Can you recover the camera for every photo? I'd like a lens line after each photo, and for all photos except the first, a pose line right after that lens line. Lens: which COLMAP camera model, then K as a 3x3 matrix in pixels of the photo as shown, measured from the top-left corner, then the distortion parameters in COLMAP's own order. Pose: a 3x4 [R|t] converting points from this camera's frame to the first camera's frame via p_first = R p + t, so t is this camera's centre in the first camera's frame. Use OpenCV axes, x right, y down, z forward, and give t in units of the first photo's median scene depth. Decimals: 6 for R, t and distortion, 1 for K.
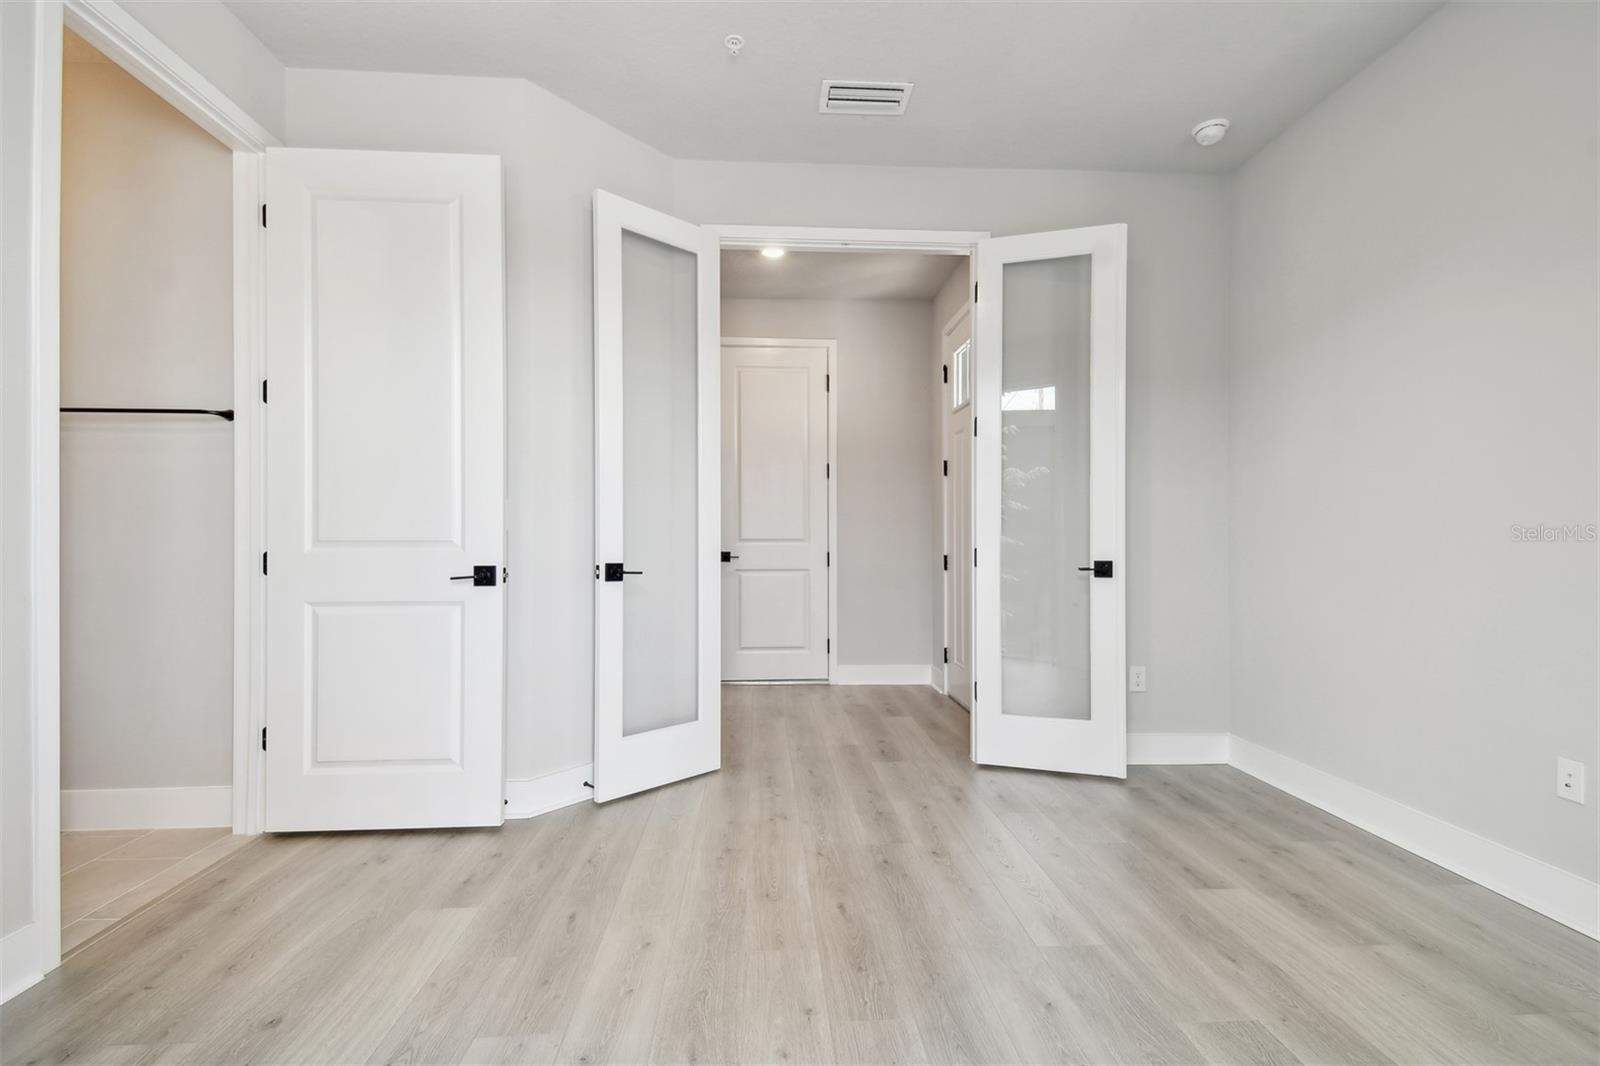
lens RADIAL K [[703.9, 0, 805.3], [0, 703.9, 538.0], [0, 0, 1]] dist [0.054616, -0.029955]
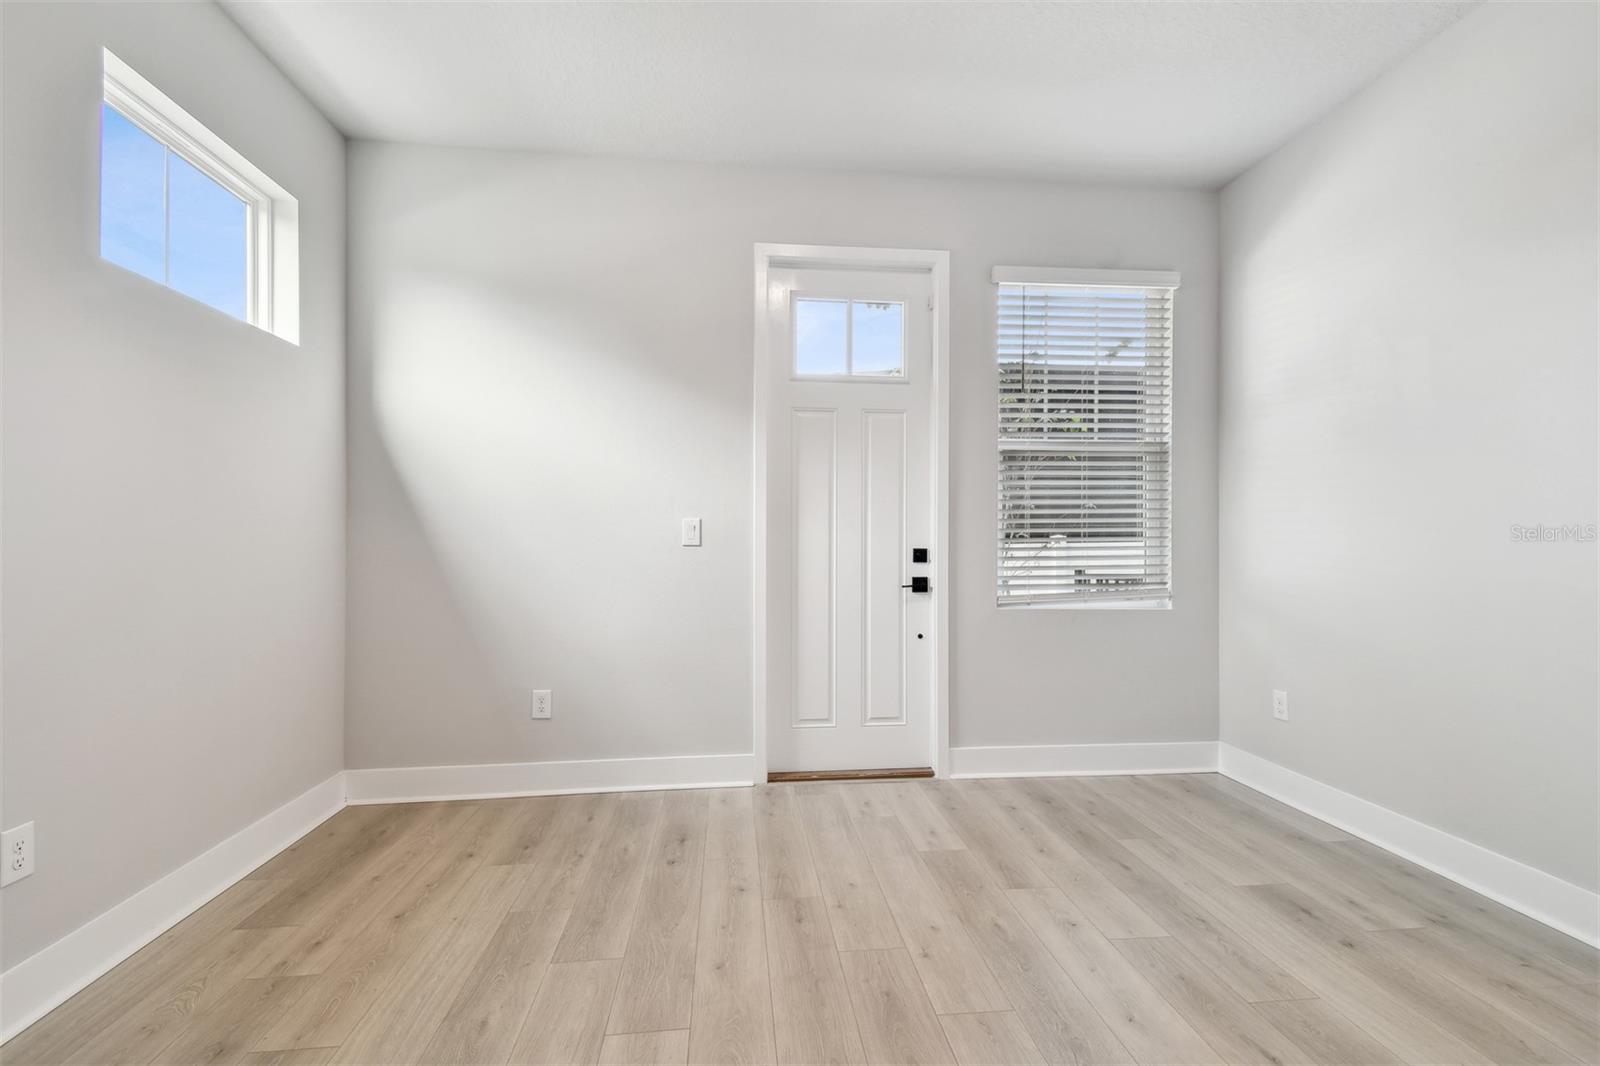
lens RADIAL K [[703.9, 0, 805.3], [0, 703.9, 538.0], [0, 0, 1]] dist [0.054616, -0.029955]
pose [[-0.999114, -0.002349, -0.042029, 0.241537], [-0.001980, 0.999959, -0.008802, -0.020713], [0.042048, -0.008711, -0.999078, 2.055781]]
